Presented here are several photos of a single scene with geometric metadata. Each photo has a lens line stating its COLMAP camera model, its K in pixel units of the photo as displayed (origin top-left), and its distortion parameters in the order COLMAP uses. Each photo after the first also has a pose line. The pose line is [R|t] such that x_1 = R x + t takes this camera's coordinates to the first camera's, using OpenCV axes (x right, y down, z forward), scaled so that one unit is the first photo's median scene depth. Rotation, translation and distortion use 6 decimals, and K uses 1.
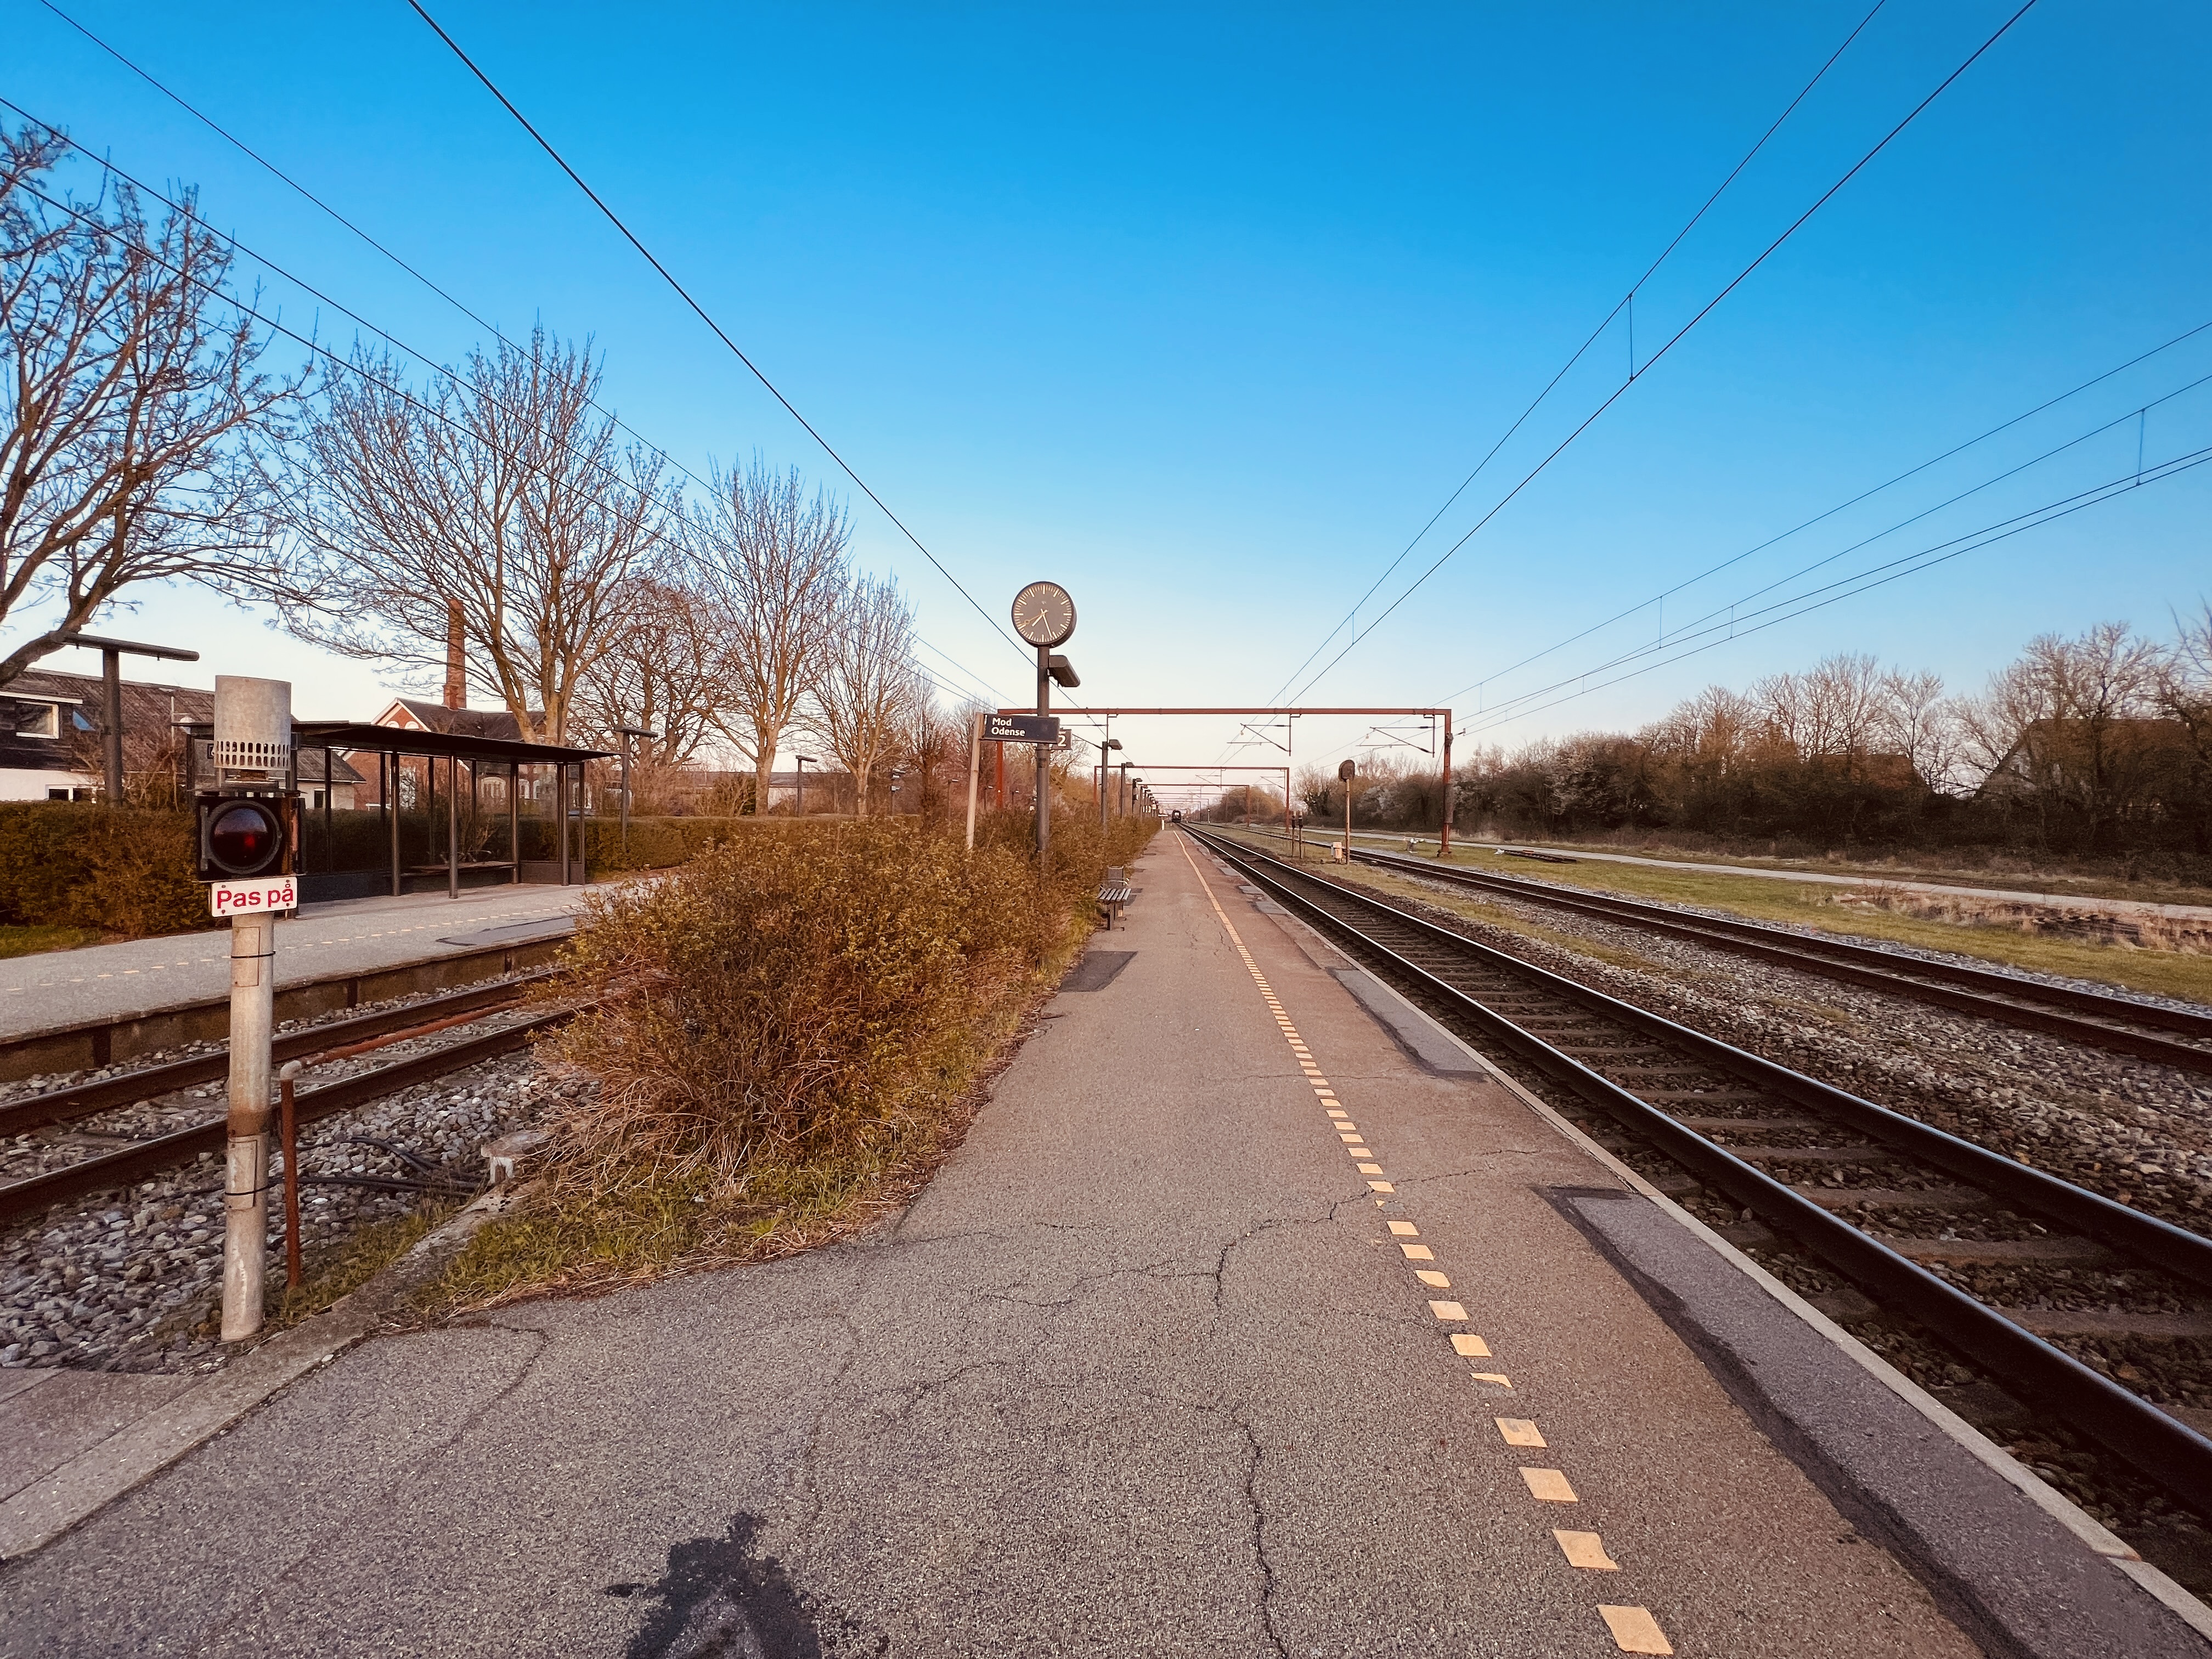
lens RADIAL K [[881.5, 0, 1105.0], [0, 881.5, 831.5], [0, 0, 1]] dist [-0.002516, 0.000528]
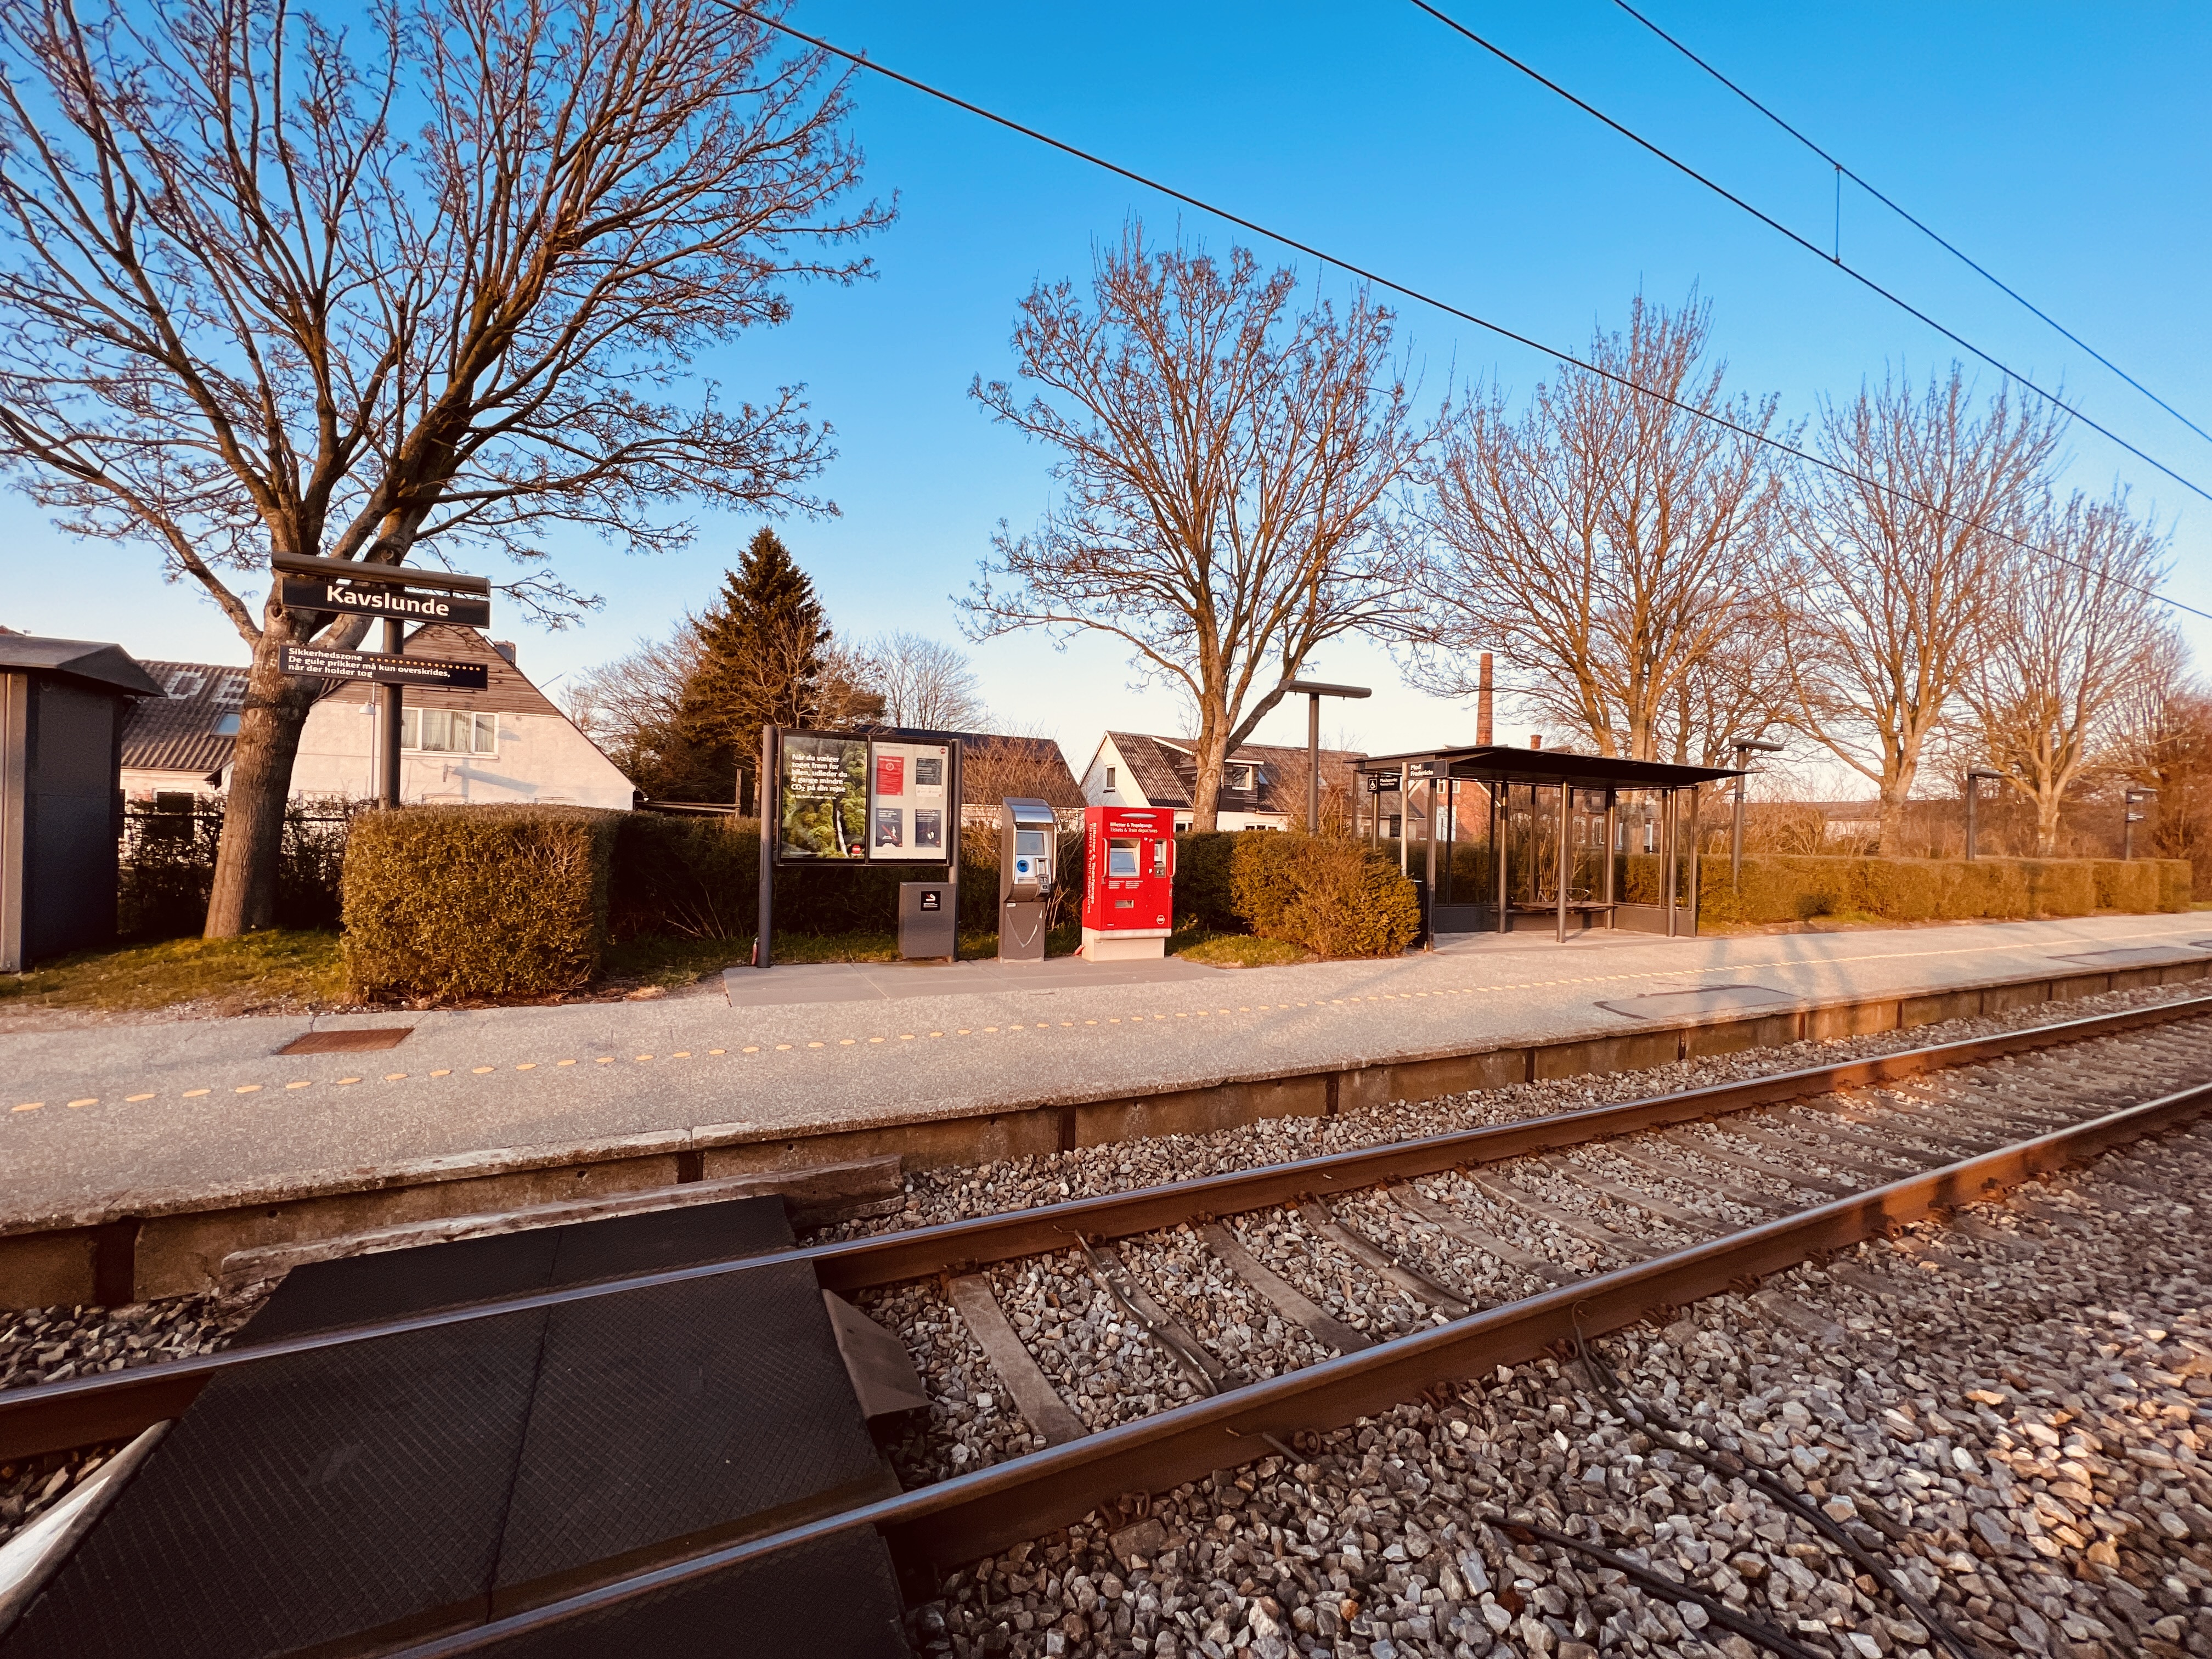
lens RADIAL K [[881.5, 0, 1104.2], [0, 881.5, 835.4], [0, 0, 1]] dist [-0.002516, 0.000528]
pose [[0.519480, 0.002411, -0.854479, -0.426476], [-0.034399, 0.999244, -0.018093, 0.000117], [0.853790, 0.038792, 0.519170, 0.274067]]
